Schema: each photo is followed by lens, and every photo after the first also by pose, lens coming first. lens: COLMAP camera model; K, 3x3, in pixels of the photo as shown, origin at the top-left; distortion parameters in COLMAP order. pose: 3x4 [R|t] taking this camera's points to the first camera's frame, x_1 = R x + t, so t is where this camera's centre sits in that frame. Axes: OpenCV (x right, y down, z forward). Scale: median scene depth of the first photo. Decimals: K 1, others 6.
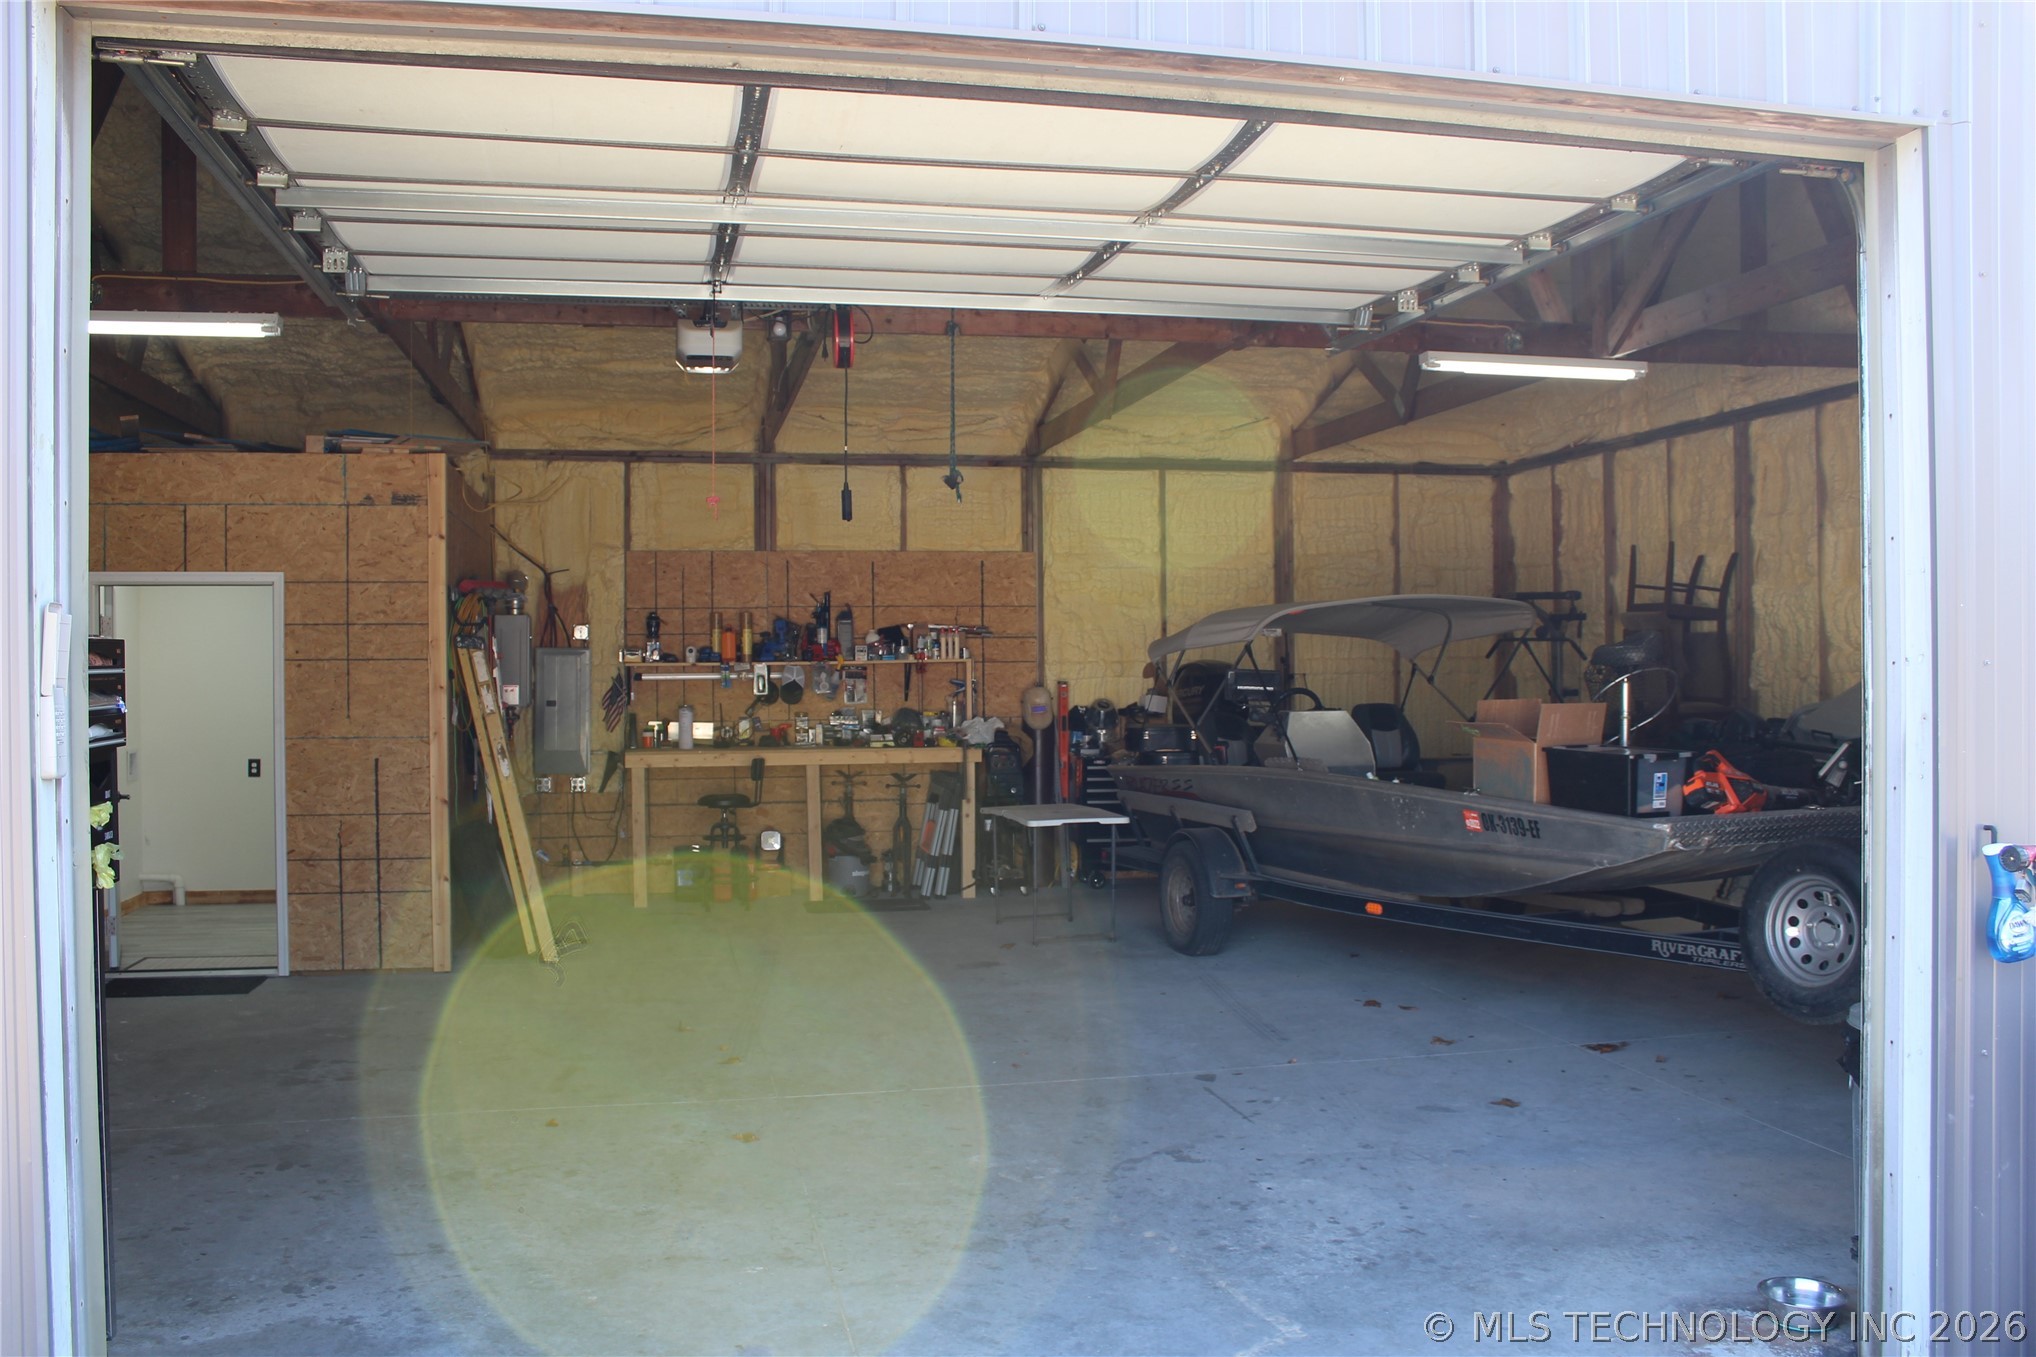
lens RADIAL K [[1697.2, 0, 1019.9], [0, 1697.2, 697.1], [0, 0, 1]] dist [-0.159731, 0.146520]
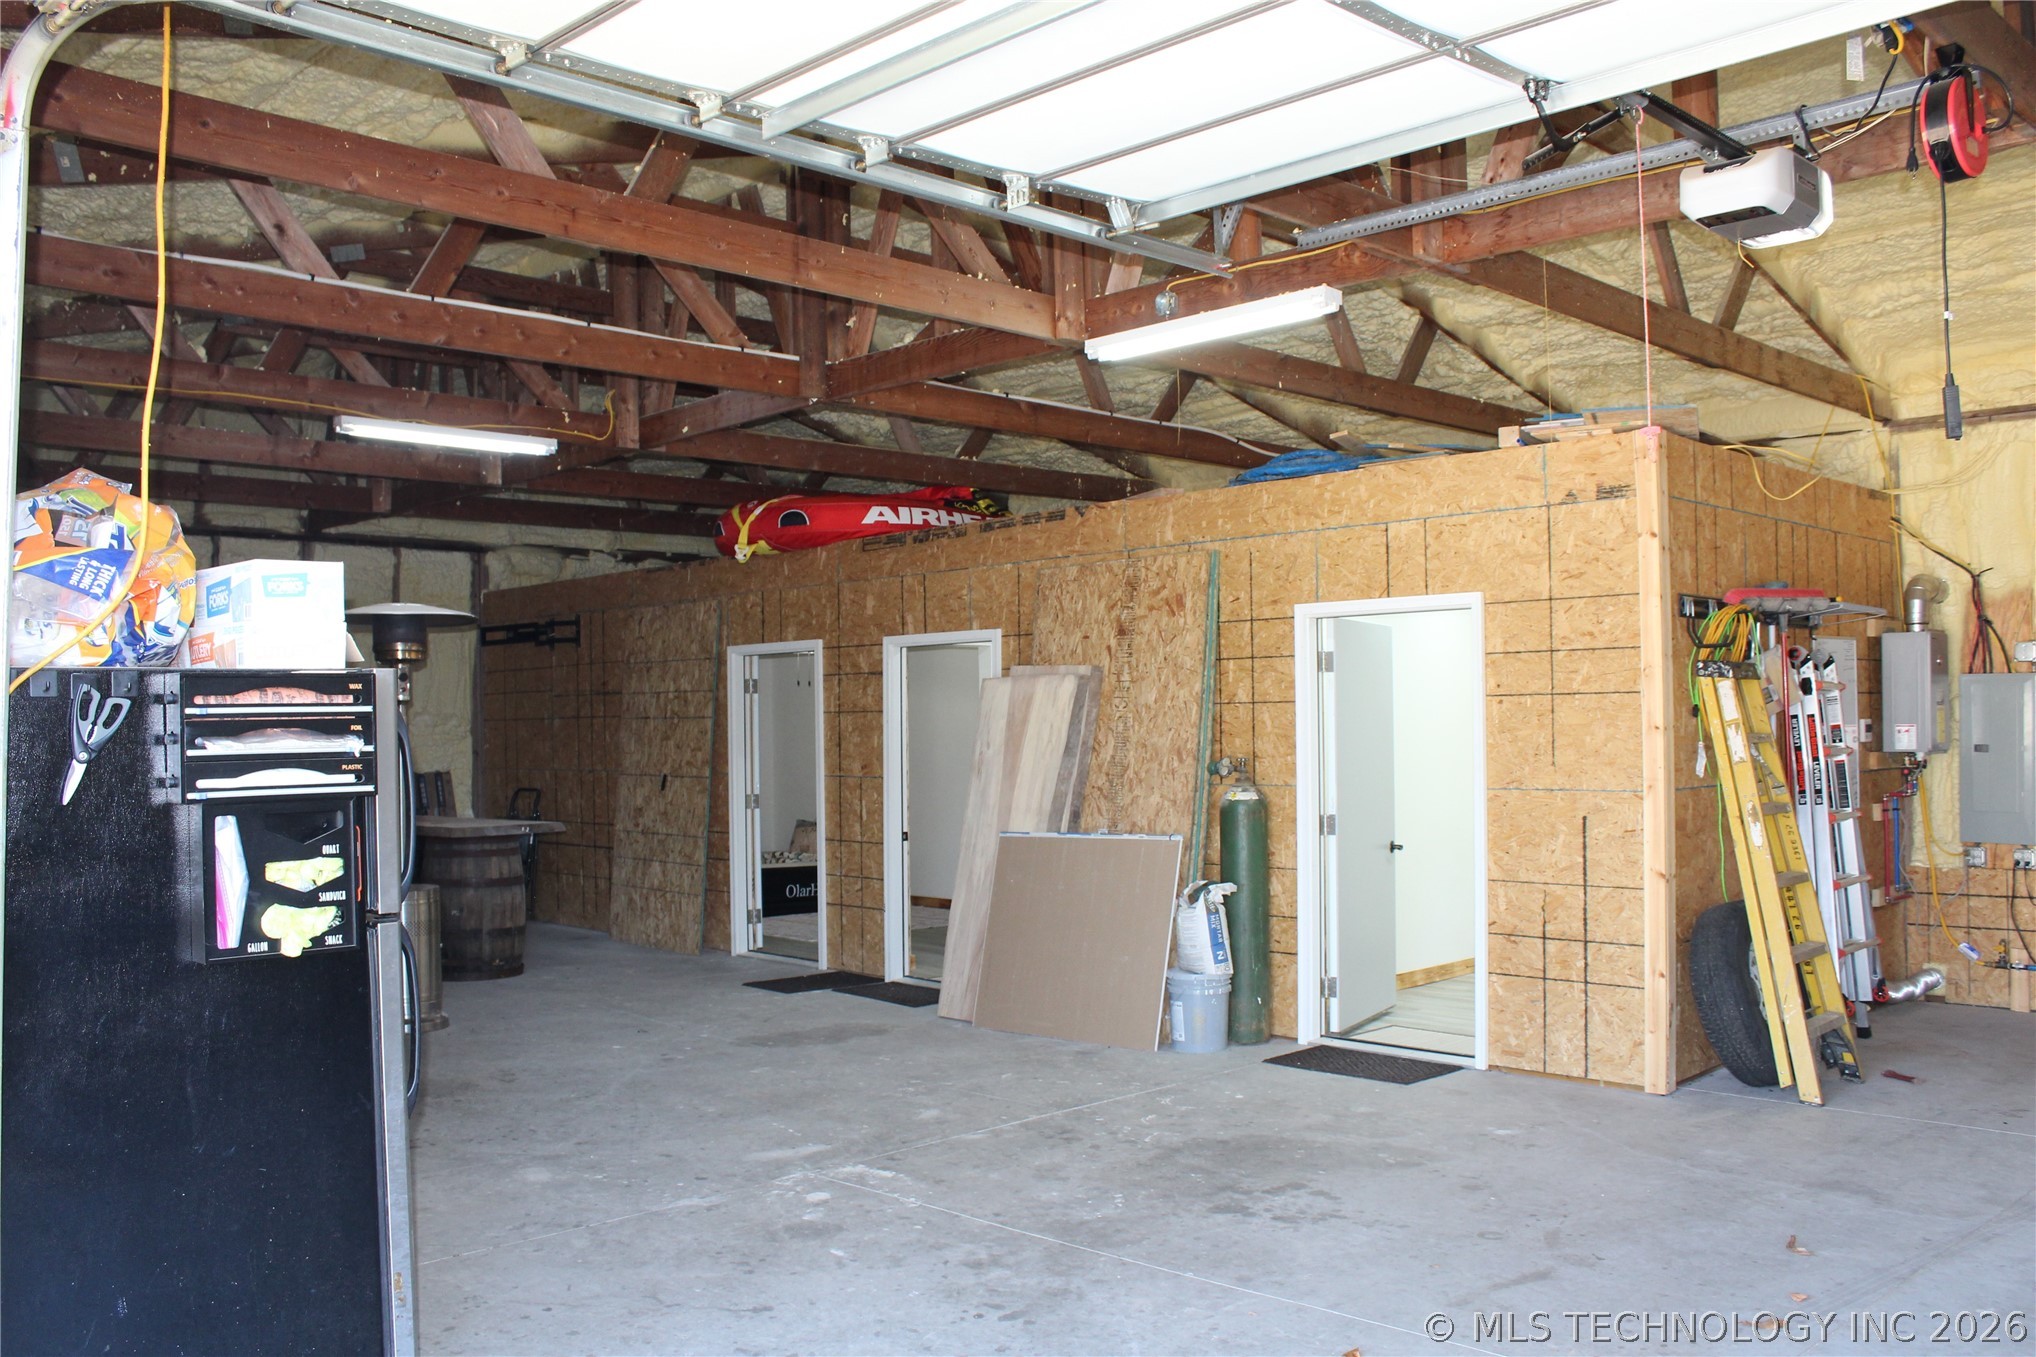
lens RADIAL K [[1707.6, 0, 1002.3], [0, 1707.6, 688.0], [0, 0, 1]] dist [-0.164044, 0.150748]
pose [[0.522786, -0.020630, -0.852214, 0.121141], [-0.004539, 0.999626, -0.026983, -0.001476], [0.852452, 0.017975, 0.522497, 0.255177]]
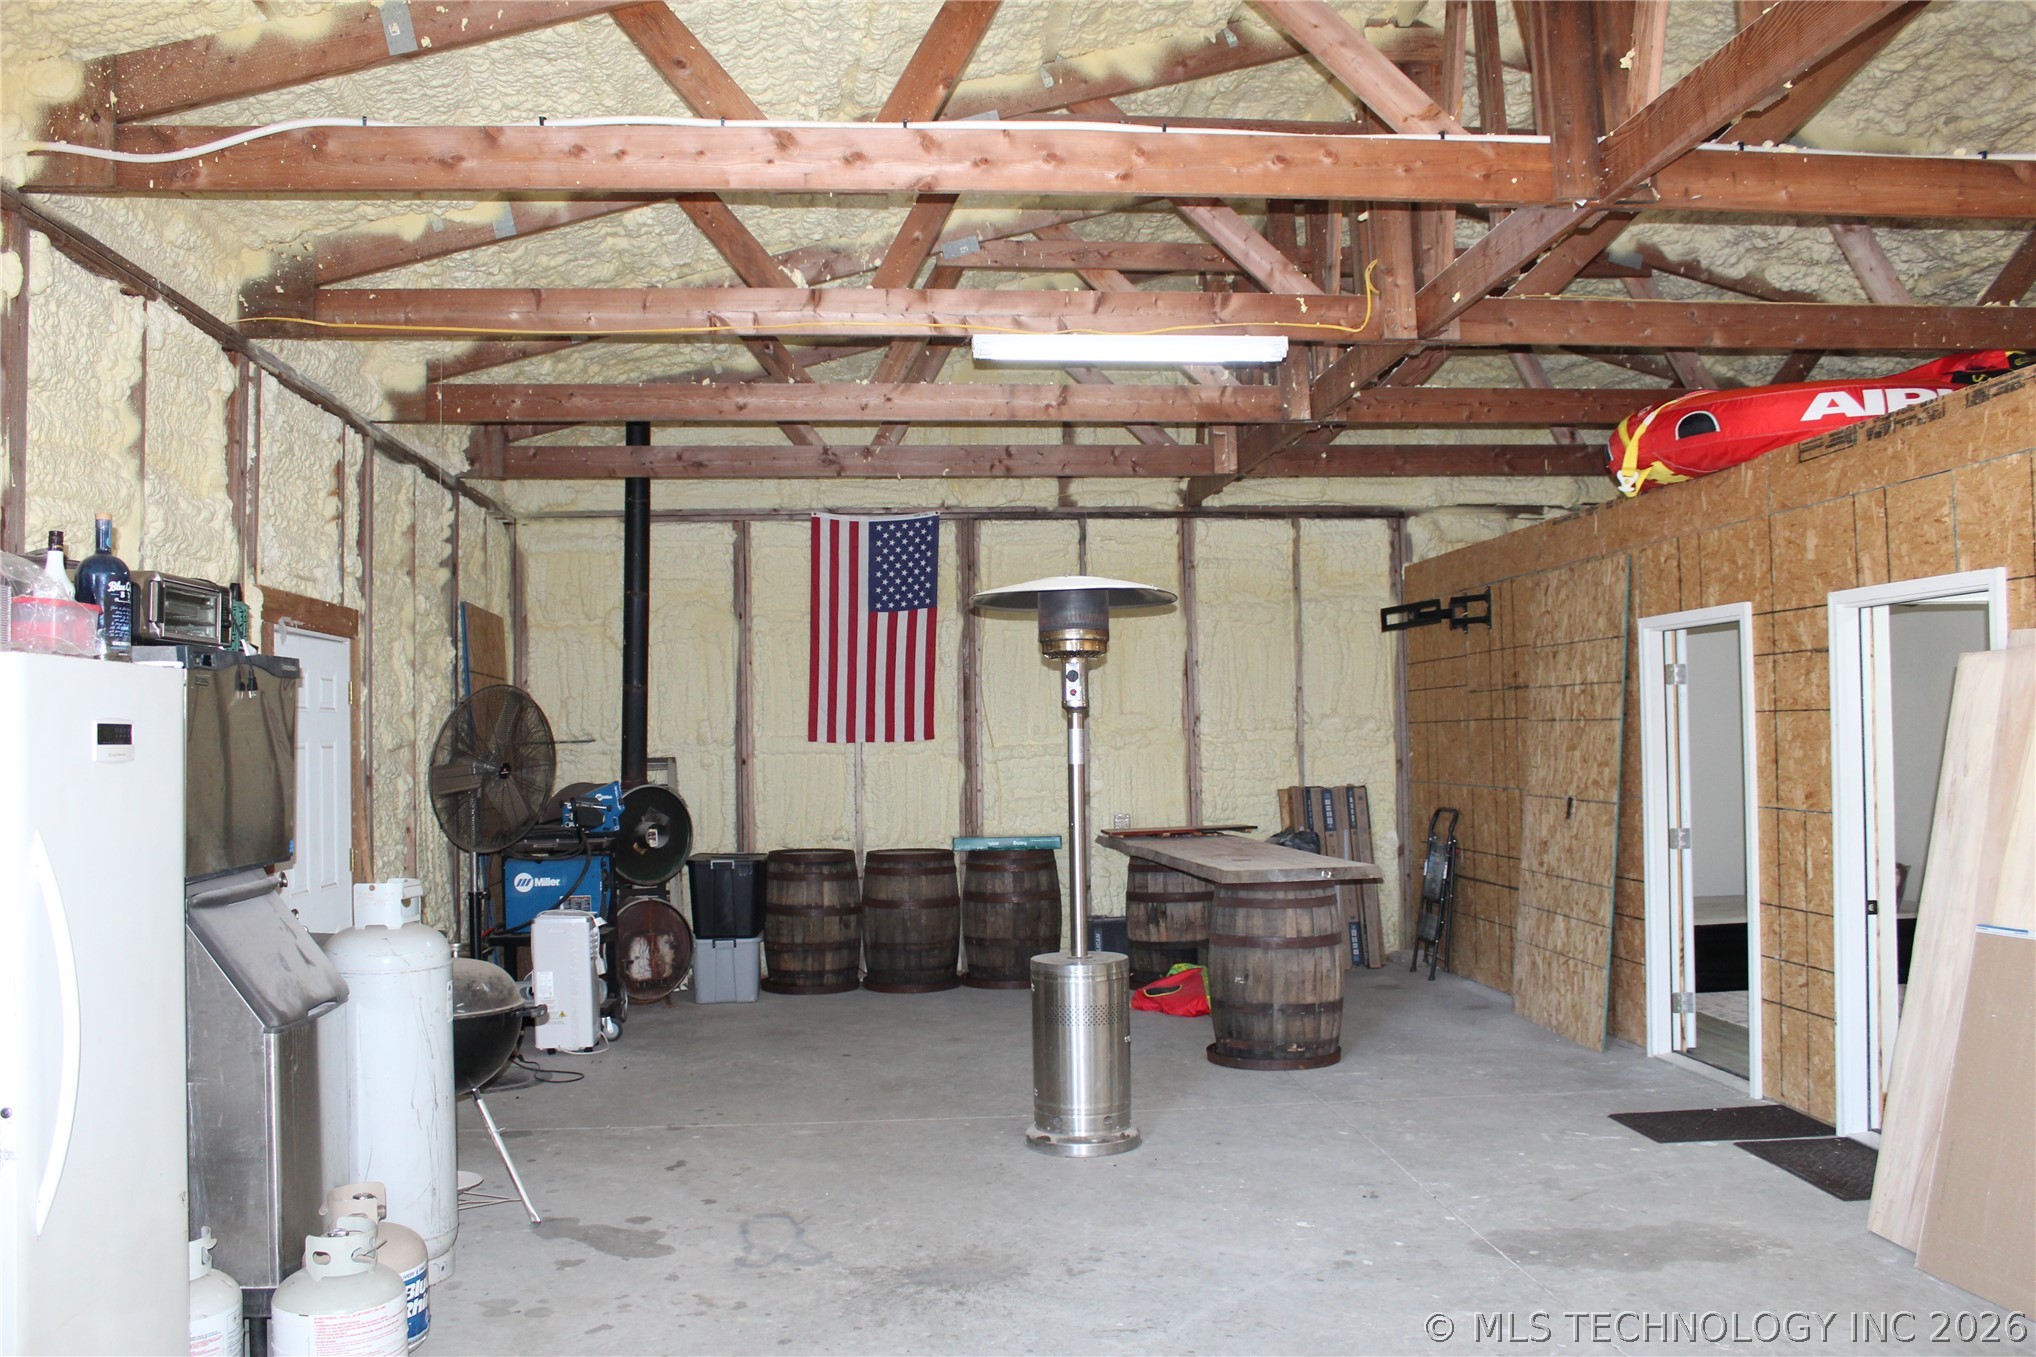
lens RADIAL K [[1704.4, 0, 998.6], [0, 1704.4, 677.1], [0, 0, 1]] dist [-0.161455, 0.143471]
pose [[-0.135685, -0.026604, -0.990395, -0.093793], [0.001002, 0.999635, -0.026989, -0.009503], [0.990752, -0.004654, -0.135609, 0.471794]]
